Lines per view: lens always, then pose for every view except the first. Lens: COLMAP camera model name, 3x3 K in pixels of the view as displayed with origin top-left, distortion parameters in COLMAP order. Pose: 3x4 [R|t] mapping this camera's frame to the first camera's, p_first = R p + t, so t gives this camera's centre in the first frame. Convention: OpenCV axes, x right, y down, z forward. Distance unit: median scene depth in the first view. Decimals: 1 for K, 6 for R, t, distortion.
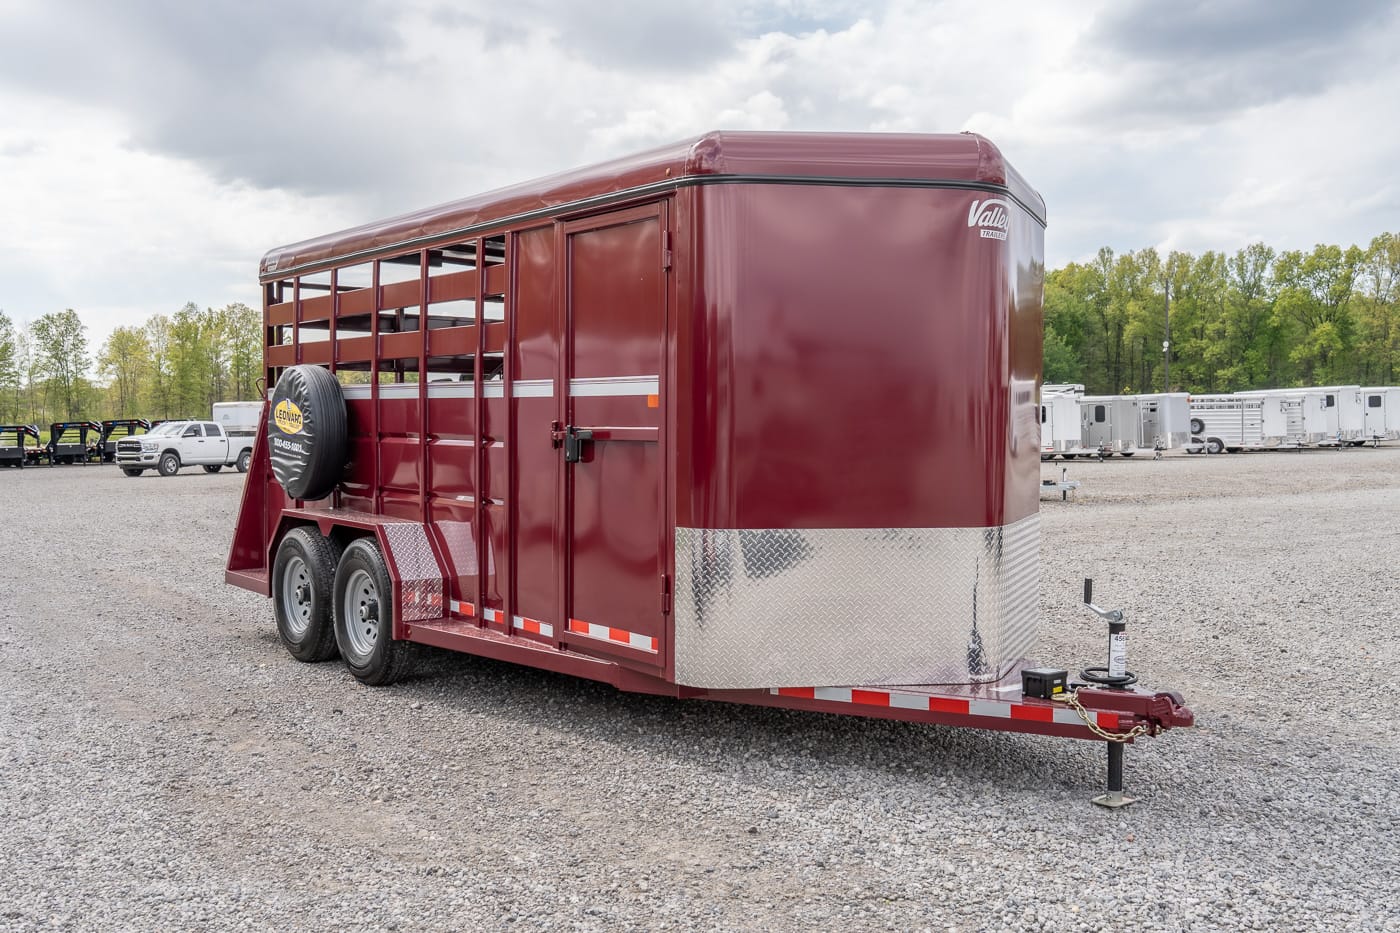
lens RADIAL K [[1341.6, 0, 705.2], [0, 1341.6, 434.7], [0, 0, 1]] dist [-0.003273, 0.004004]
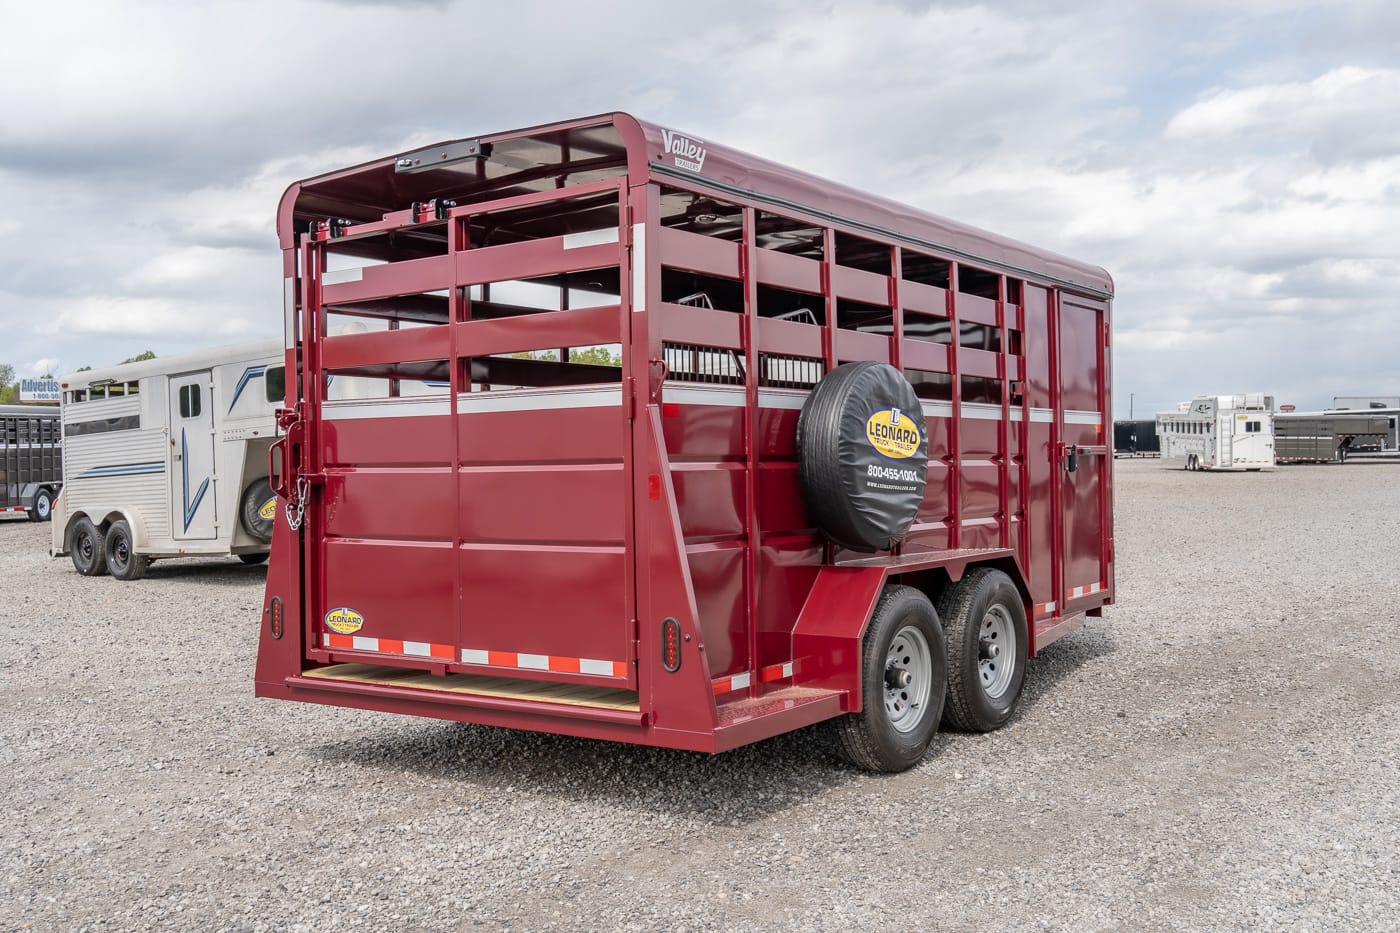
lens RADIAL K [[1379.4, 0, 700.0], [0, 1379.4, 466.5], [0, 0, 1]] dist [-0.001670, 0.006911]
pose [[-0.297226, -0.000941, 0.954807, -1.425321], [0.026879, 0.999595, 0.009352, -0.008349], [-0.954429, 0.028444, -0.297080, 1.916670]]
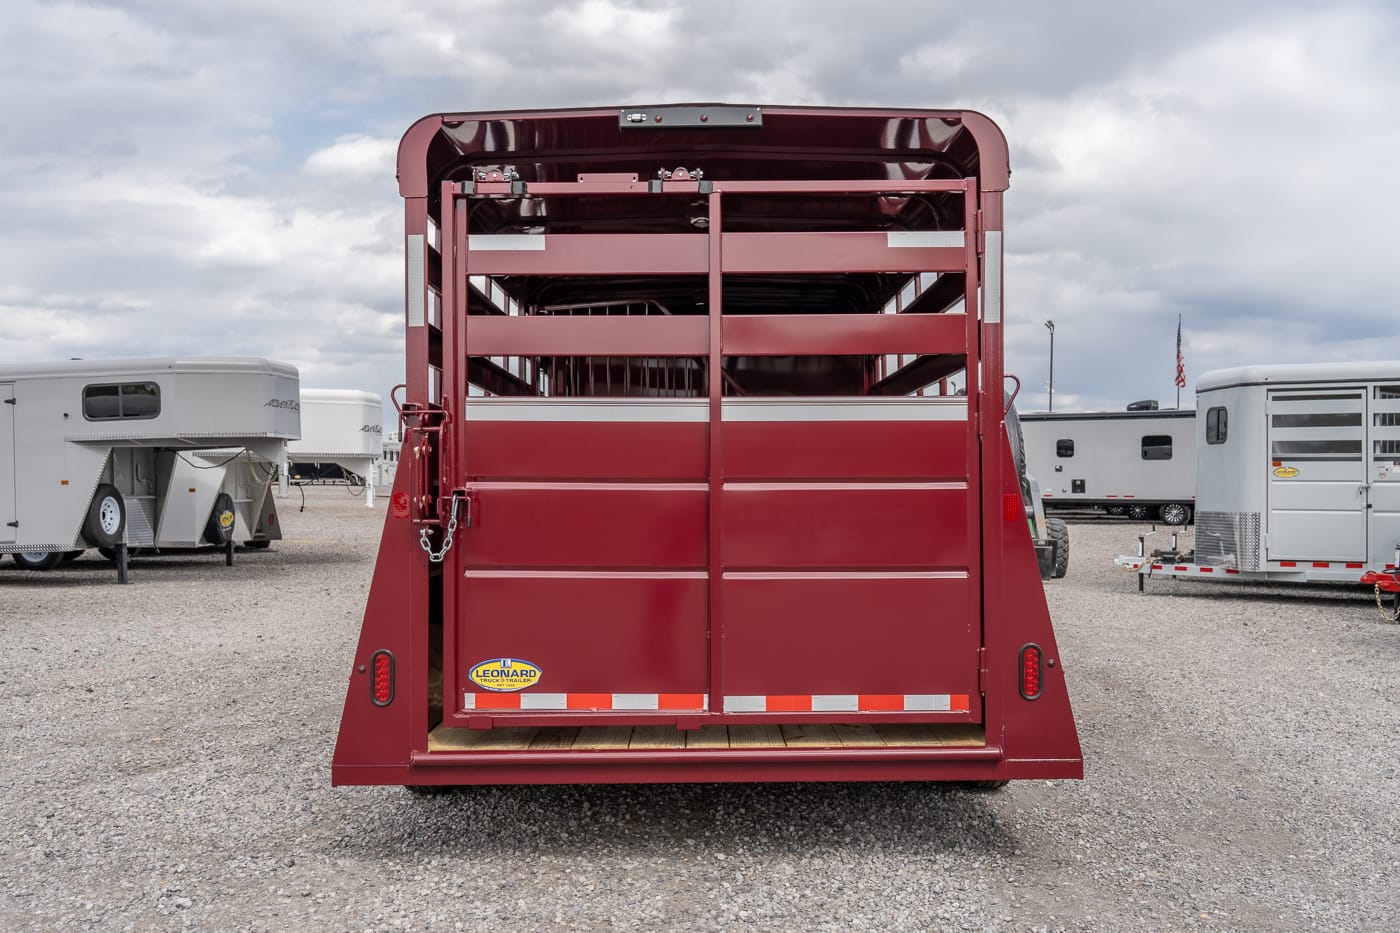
lens RADIAL K [[1365.7, 0, 695.7], [0, 1365.7, 467.7], [0, 0, 1]] dist [-0.000617, 0.005524]
pose [[-0.799284, 0.003269, 0.600945, -0.909960], [0.004842, 0.999988, 0.001001, -0.014160], [-0.600934, 0.003710, -0.799290, 2.479531]]
